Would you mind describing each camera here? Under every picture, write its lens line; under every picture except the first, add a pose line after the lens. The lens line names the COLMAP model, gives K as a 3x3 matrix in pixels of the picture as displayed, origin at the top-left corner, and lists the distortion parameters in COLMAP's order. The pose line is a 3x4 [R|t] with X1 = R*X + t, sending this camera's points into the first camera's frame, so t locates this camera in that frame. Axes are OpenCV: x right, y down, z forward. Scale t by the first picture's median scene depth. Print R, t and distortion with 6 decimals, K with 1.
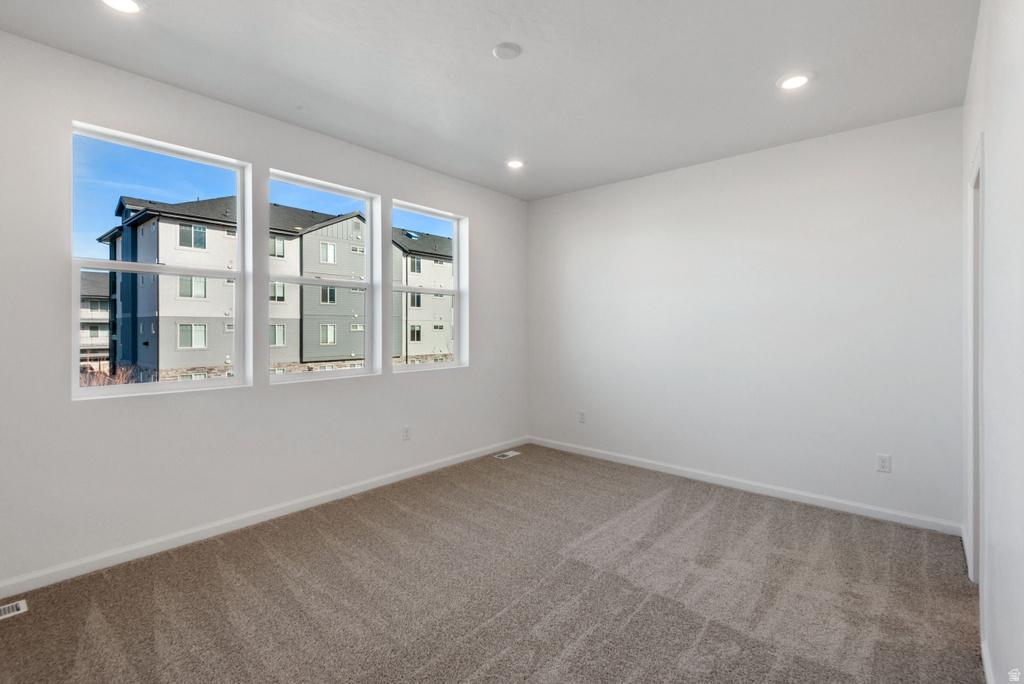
lens RADIAL K [[470.2, 0, 515.8], [0, 470.2, 332.4], [0, 0, 1]] dist [-0.000824, -0.000399]
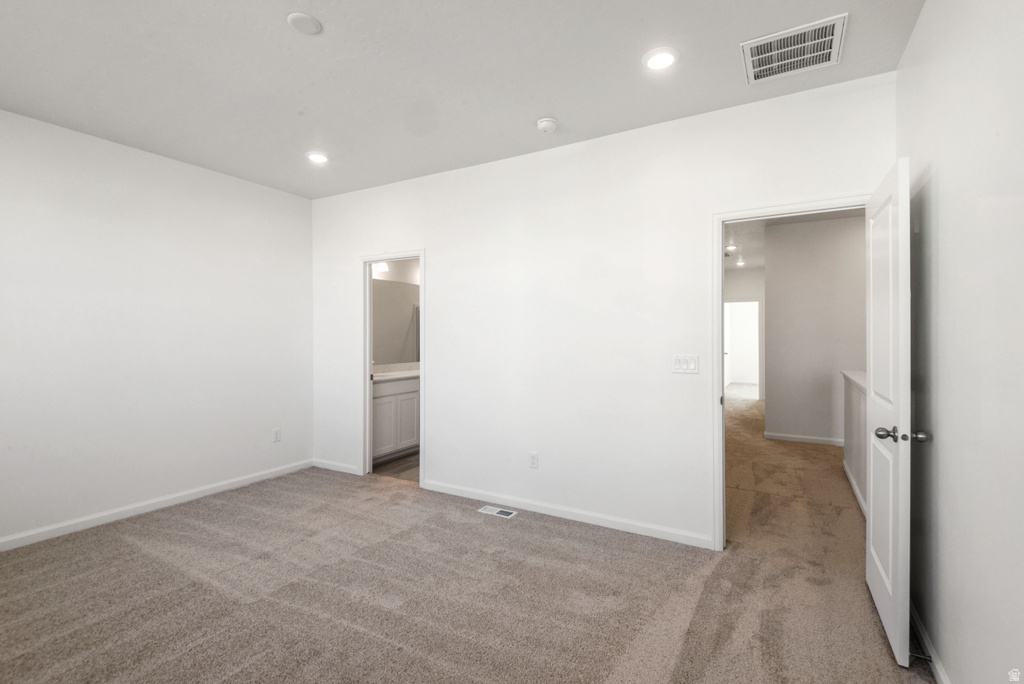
lens RADIAL K [[470.2, 0, 515.2], [0, 470.2, 338.8], [0, 0, 1]] dist [-0.000824, -0.000399]
pose [[-0.195228, -0.007735, 0.980727, -0.802773], [0.014822, 0.999831, 0.010836, -0.008239], [-0.980646, 0.016652, -0.195080, 0.664642]]
